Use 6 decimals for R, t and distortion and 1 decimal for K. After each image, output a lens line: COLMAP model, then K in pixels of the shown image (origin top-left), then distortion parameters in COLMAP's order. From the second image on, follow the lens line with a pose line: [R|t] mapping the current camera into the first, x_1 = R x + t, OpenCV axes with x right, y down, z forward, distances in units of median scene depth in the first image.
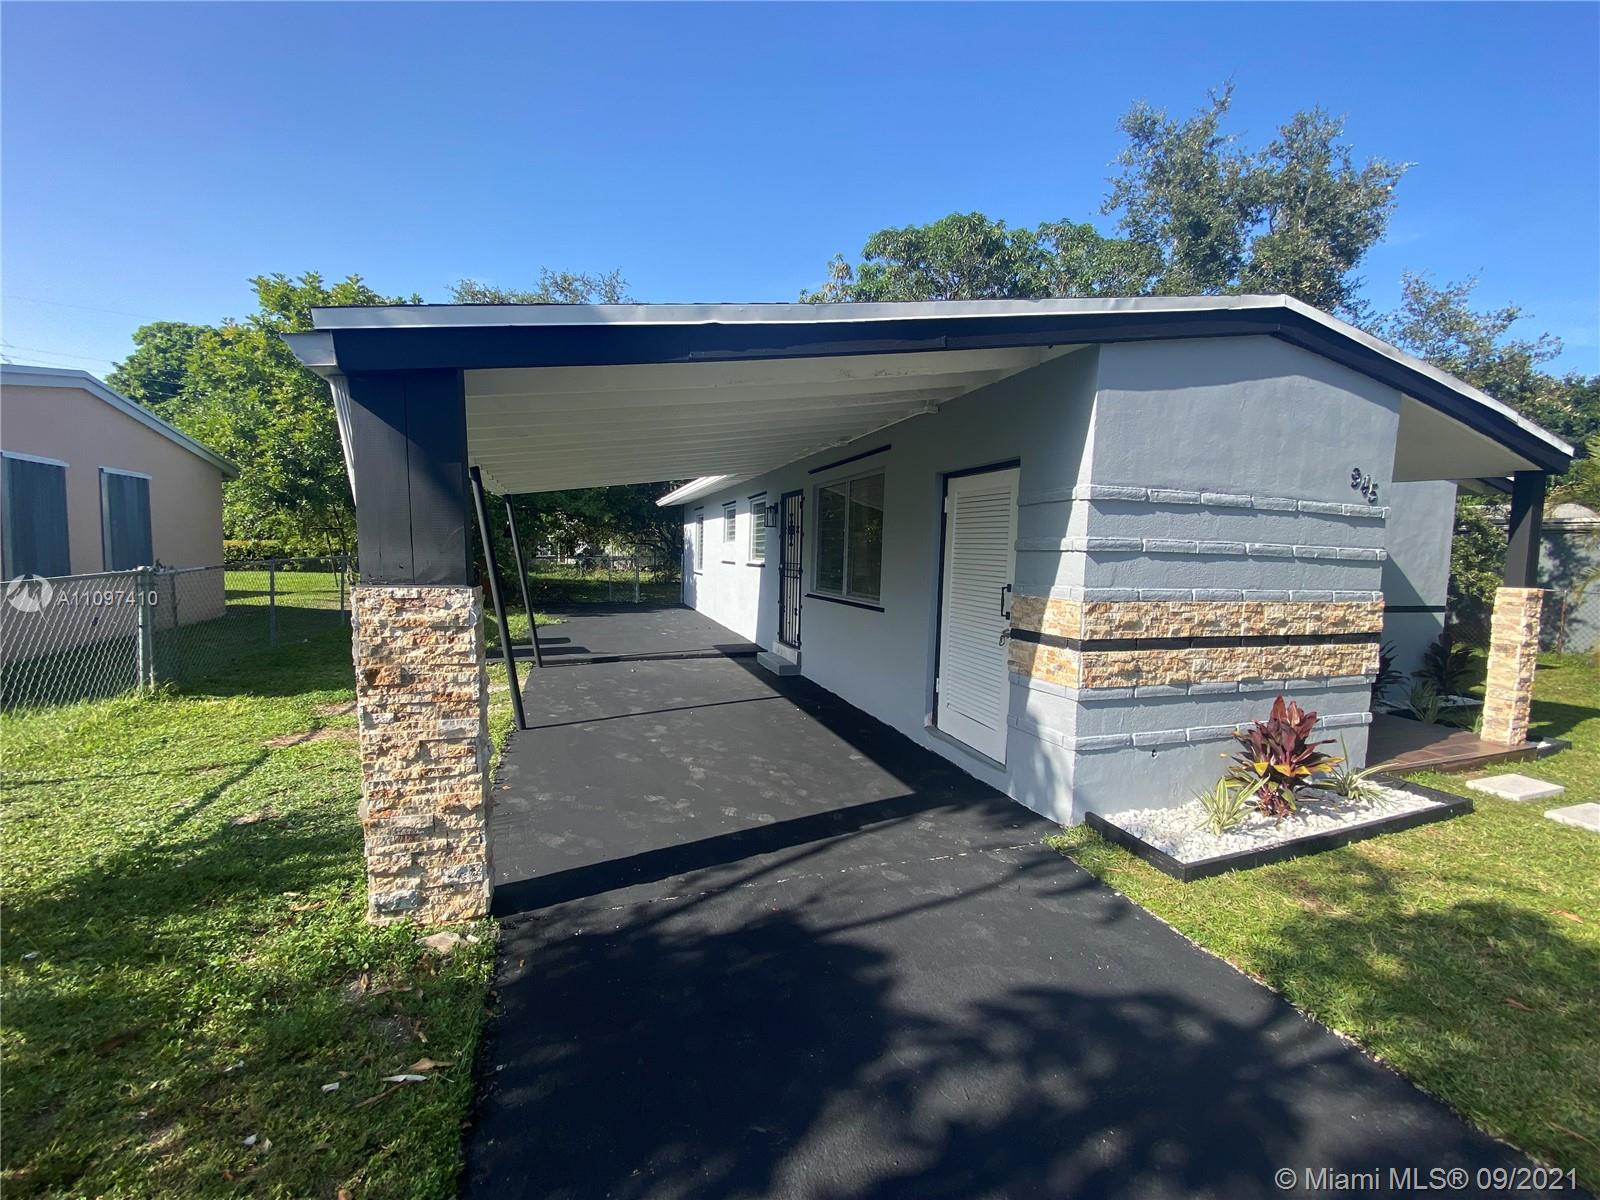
lens RADIAL K [[658.4, 0, 796.4], [0, 658.4, 603.0], [0, 0, 1]] dist [-0.006892, -0.000443]
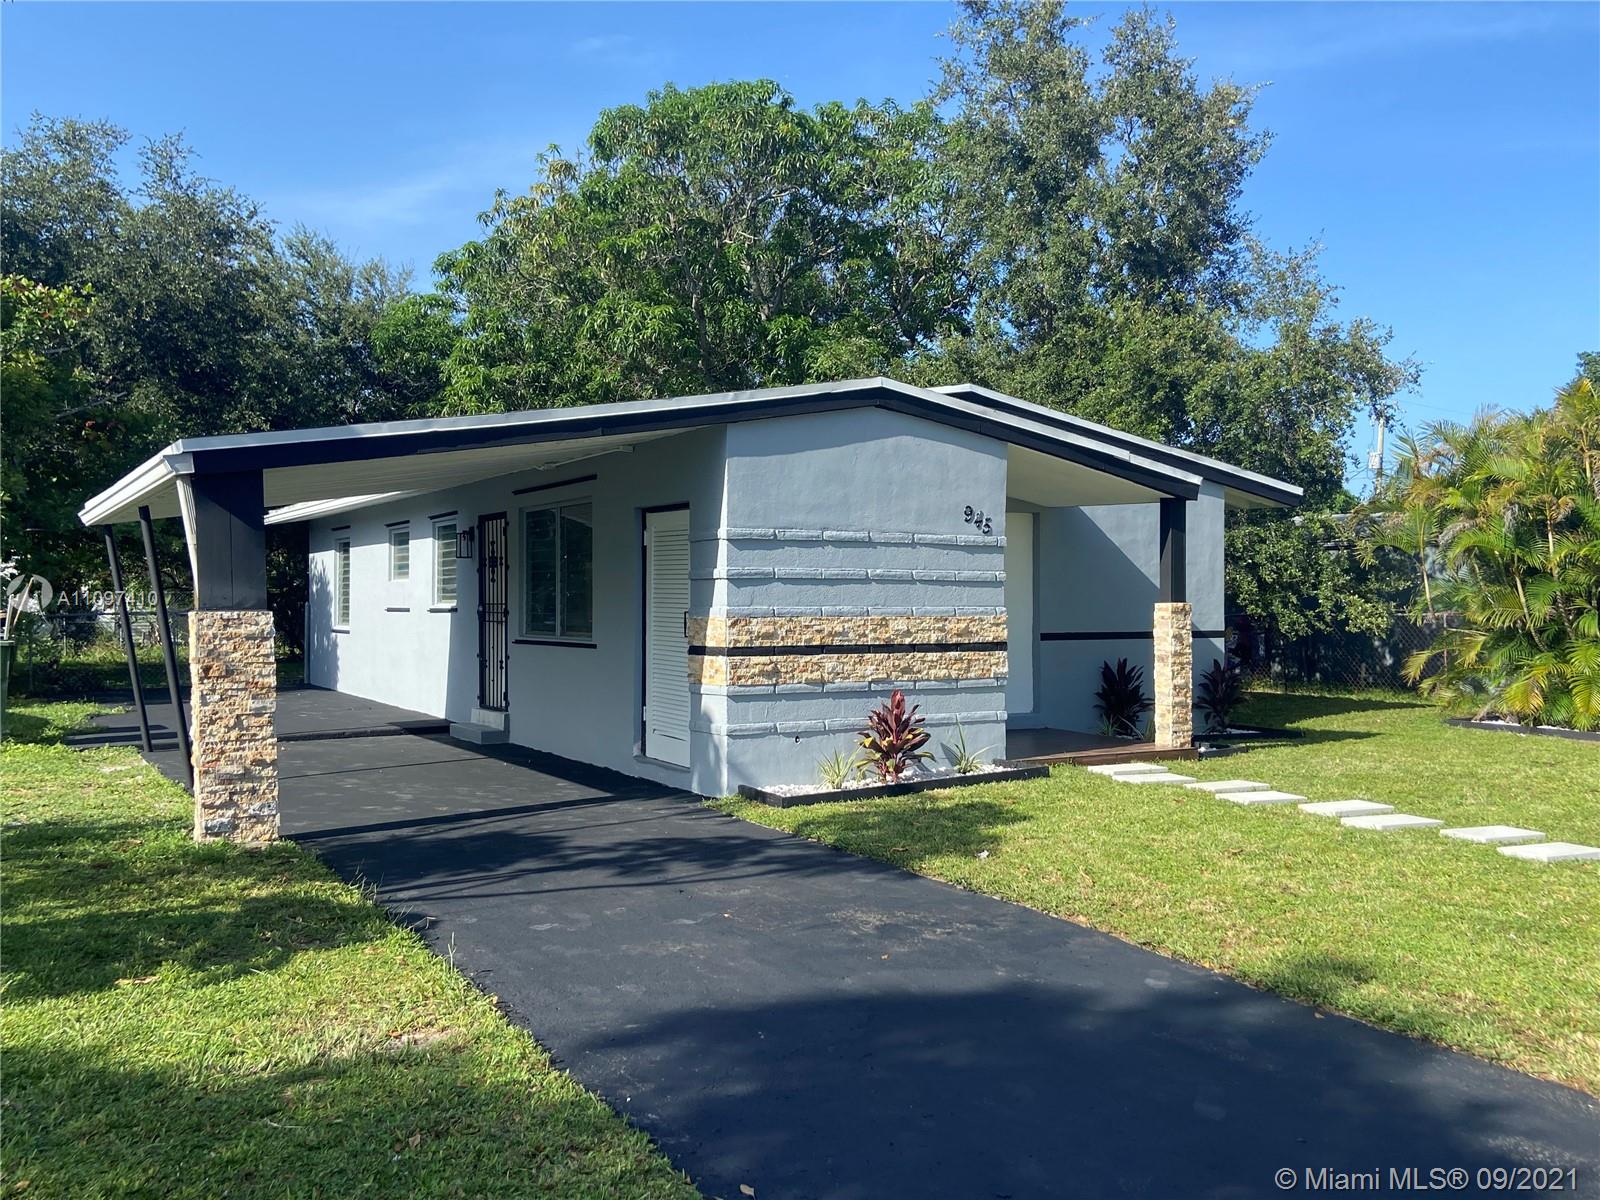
lens RADIAL K [[1384.8, 0, 805.1], [0, 1384.8, 596.6], [0, 0, 1]] dist [0.101137, -0.005313]
pose [[0.977349, -0.024881, 0.210164, 0.013918], [0.040924, 0.996541, -0.072334, 0.146415], [-0.207637, 0.079296, 0.974987, -1.547035]]
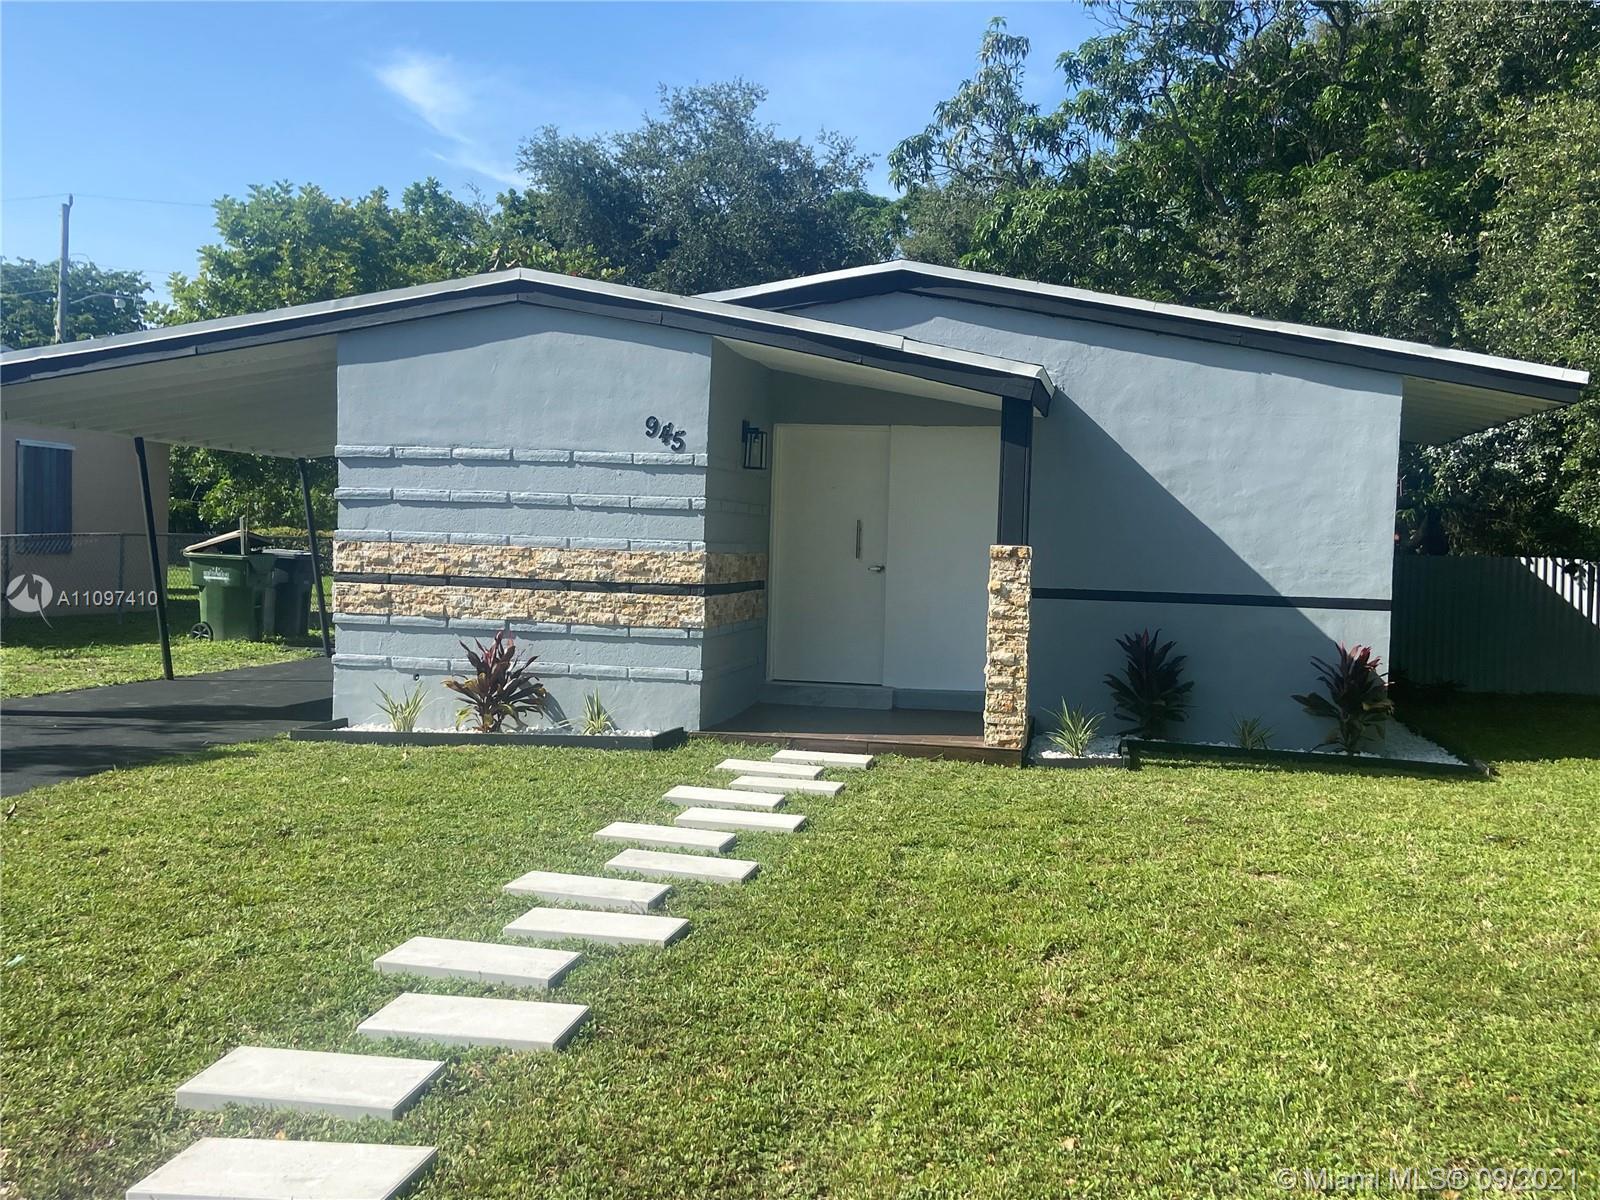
lens RADIAL K [[1573.2, 0, 800.0], [0, 1573.2, 600.0], [0, 0, 1]] dist [0.107525, -0.141384]
pose [[0.868482, 0.017035, -0.495428, 2.420977], [-0.045649, 0.997911, -0.045710, 0.186290], [0.493614, 0.062314, 0.867446, -1.032028]]
